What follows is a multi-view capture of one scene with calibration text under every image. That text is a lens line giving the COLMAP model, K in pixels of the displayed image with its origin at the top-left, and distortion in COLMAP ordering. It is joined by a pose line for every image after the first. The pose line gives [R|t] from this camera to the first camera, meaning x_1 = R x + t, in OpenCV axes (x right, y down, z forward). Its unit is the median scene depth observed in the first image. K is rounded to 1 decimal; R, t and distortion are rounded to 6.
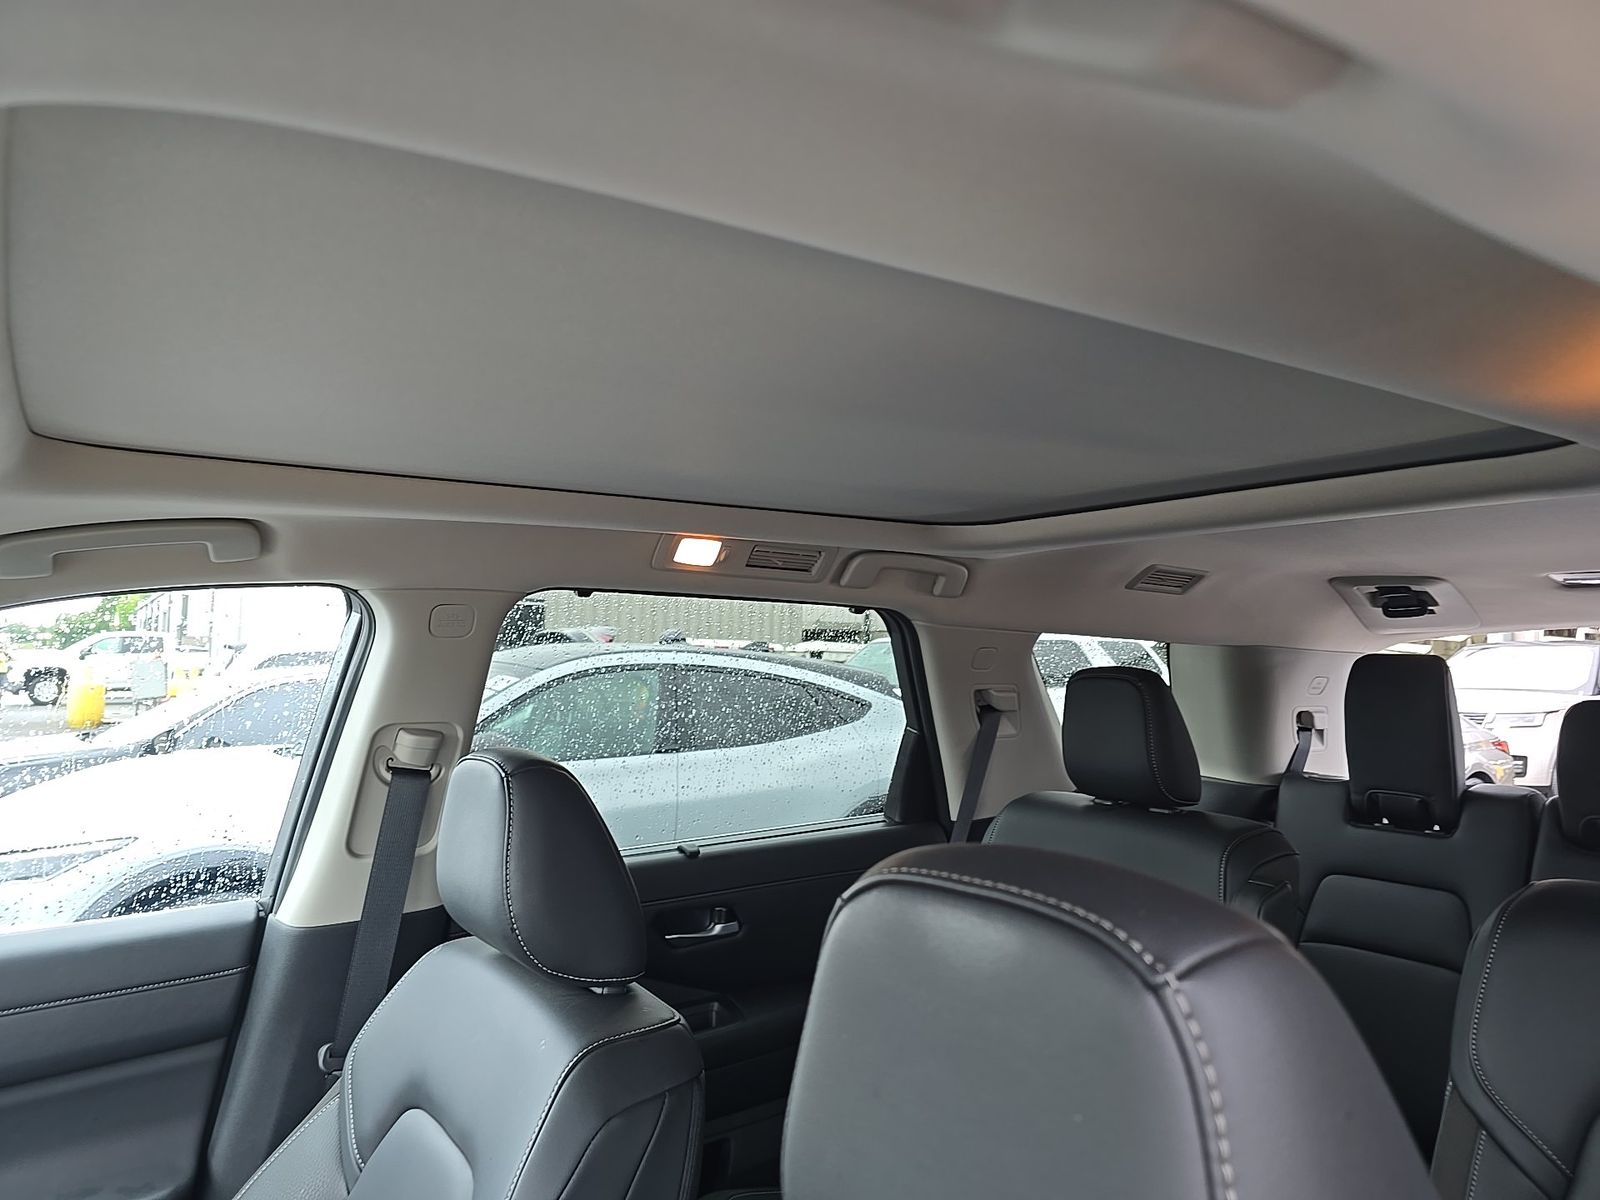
lens RADIAL K [[1060.3, 0, 802.5], [0, 1060.3, 597.2], [0, 0, 1]] dist [0.001822, -0.003332]
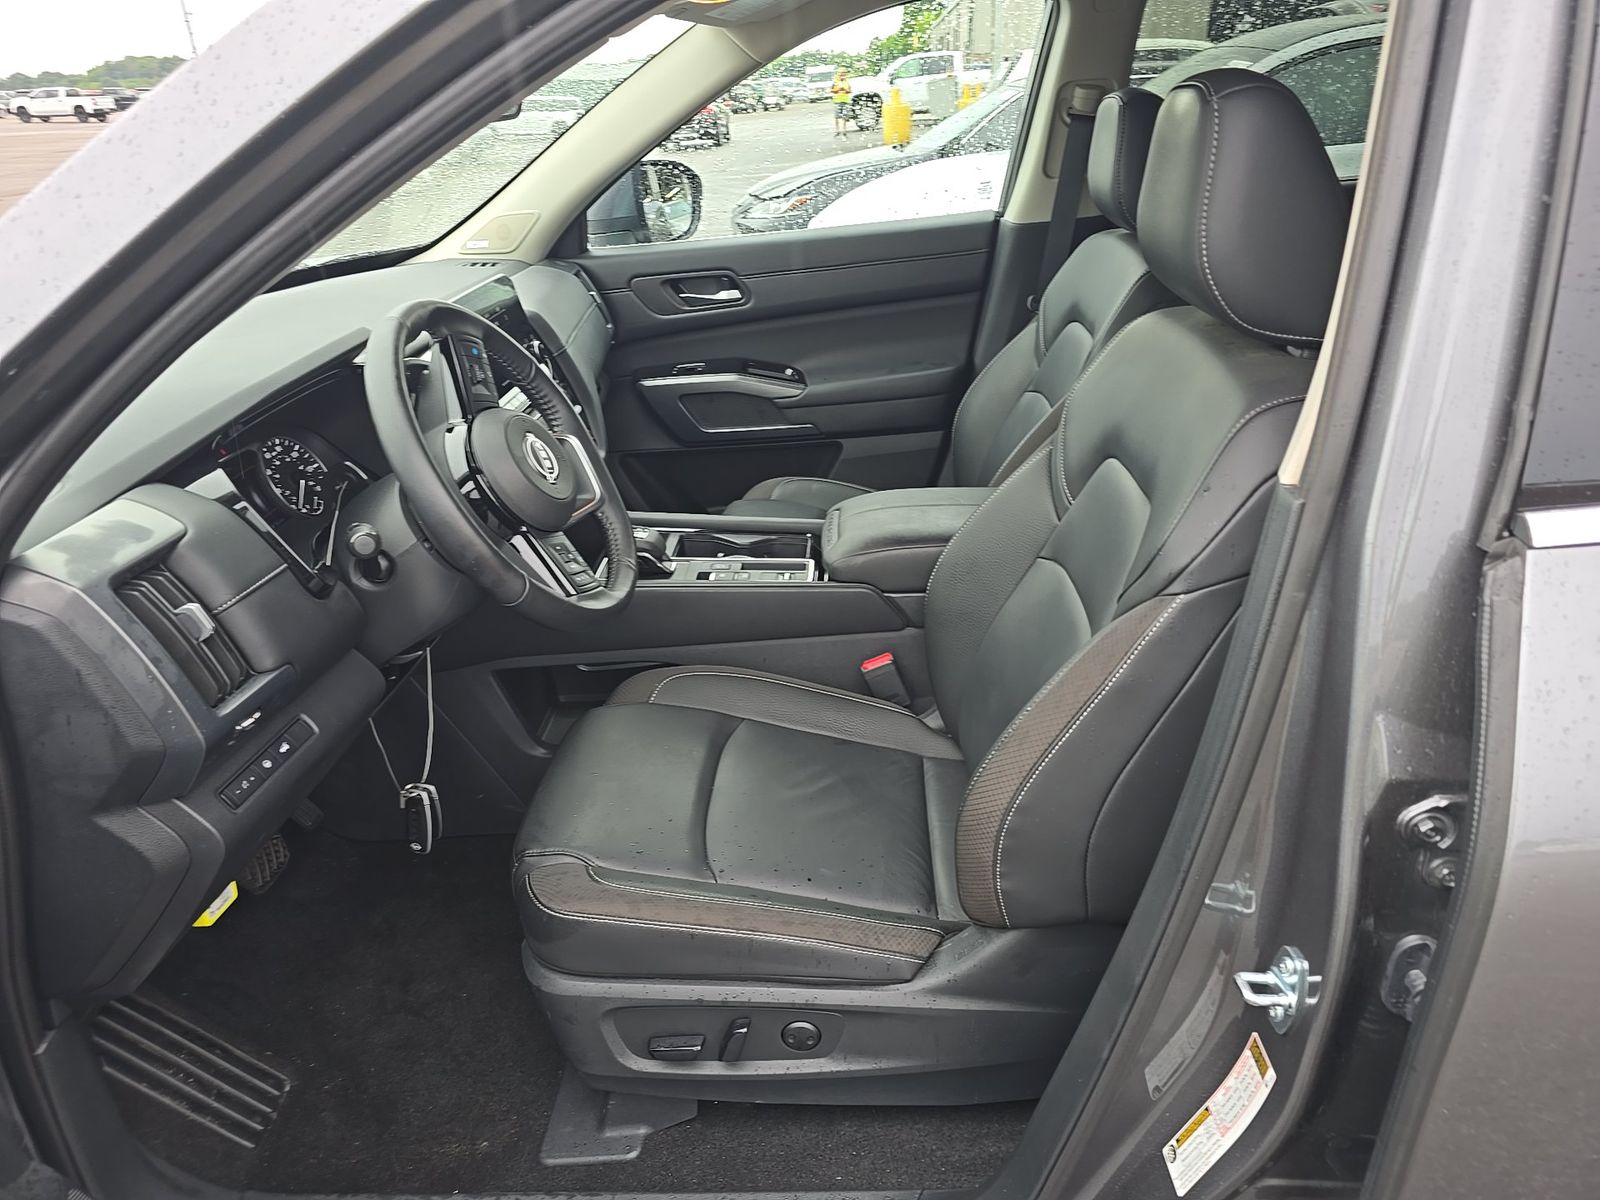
lens RADIAL K [[1060.3, 0, 803.0], [0, 1060.3, 601.6], [0, 0, 1]] dist [0.001822, -0.003332]
pose [[0.781305, 0.217919, -0.584870, 0.350465], [0.107660, 0.875969, 0.470199, 0.016399], [0.614794, -0.430336, 0.660938, -0.535351]]
